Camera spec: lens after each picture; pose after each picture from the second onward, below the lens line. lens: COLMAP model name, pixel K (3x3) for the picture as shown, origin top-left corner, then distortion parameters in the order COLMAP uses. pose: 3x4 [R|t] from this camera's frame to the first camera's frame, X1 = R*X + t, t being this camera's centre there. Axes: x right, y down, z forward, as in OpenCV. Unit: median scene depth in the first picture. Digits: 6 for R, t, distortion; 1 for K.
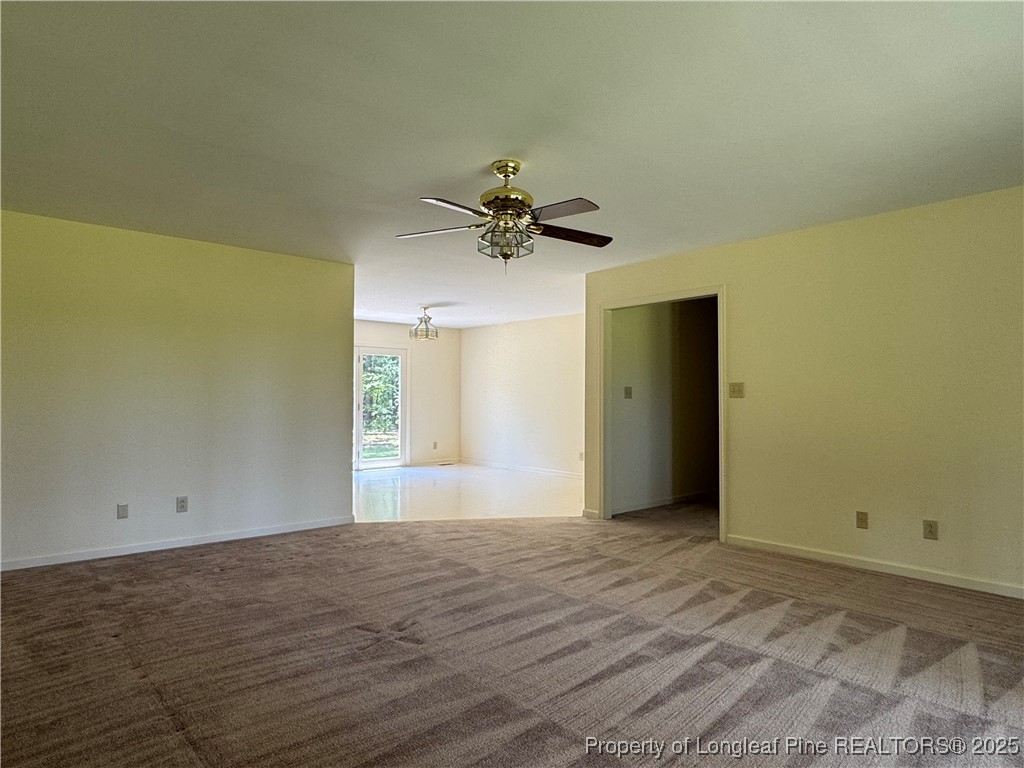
lens RADIAL K [[619.0, 0, 508.0], [0, 619.0, 387.0], [0, 0, 1]] dist [-0.008560, 0.000356]
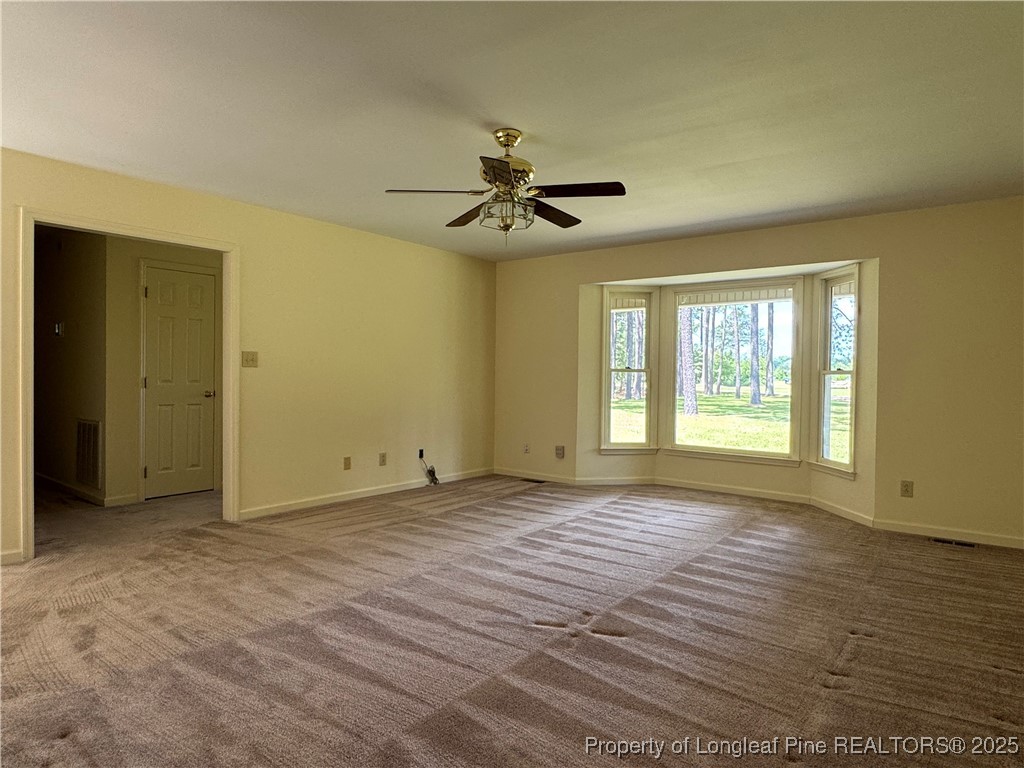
lens RADIAL K [[619.0, 0, 513.0], [0, 619.0, 381.6], [0, 0, 1]] dist [-0.008560, 0.000356]
pose [[-0.182905, -0.018300, 0.982960, -0.902510], [-0.032795, 0.999384, 0.012504, 0.020860], [-0.982584, -0.029949, -0.183392, 1.072050]]
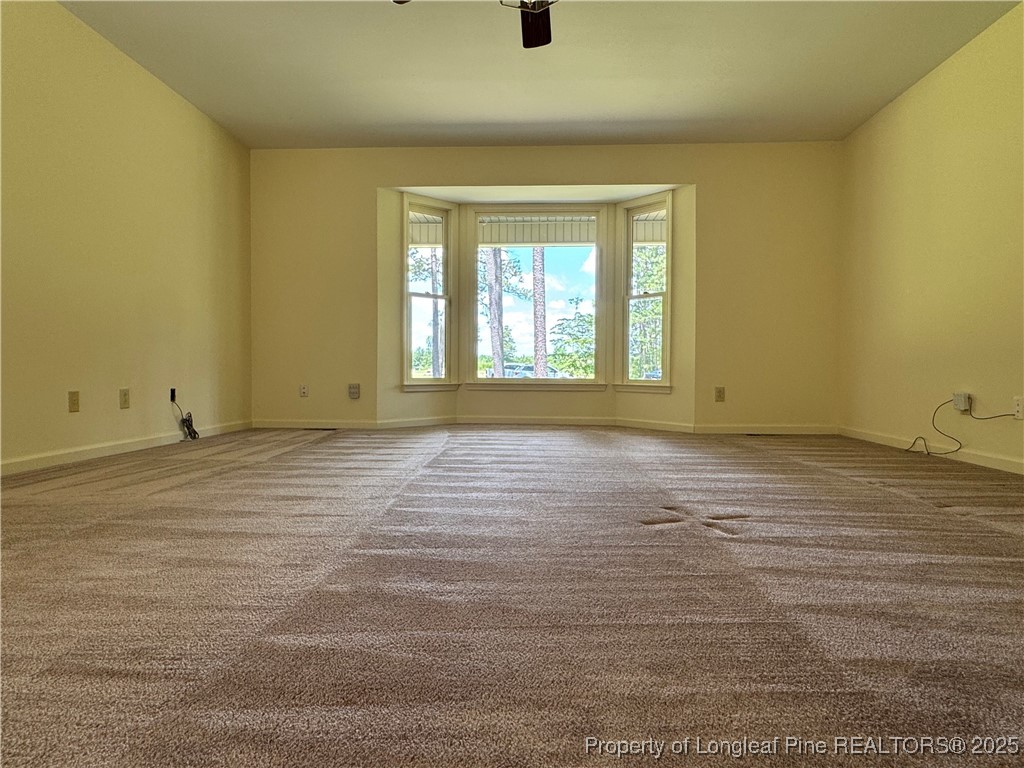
lens RADIAL K [[619.0, 0, 514.1], [0, 619.0, 382.7], [0, 0, 1]] dist [-0.008560, 0.000356]
pose [[-0.716983, -0.020439, 0.696791, -0.446417], [-0.019962, 0.999762, 0.008786, 0.205739], [-0.696805, -0.007610, -0.717221, 1.392034]]
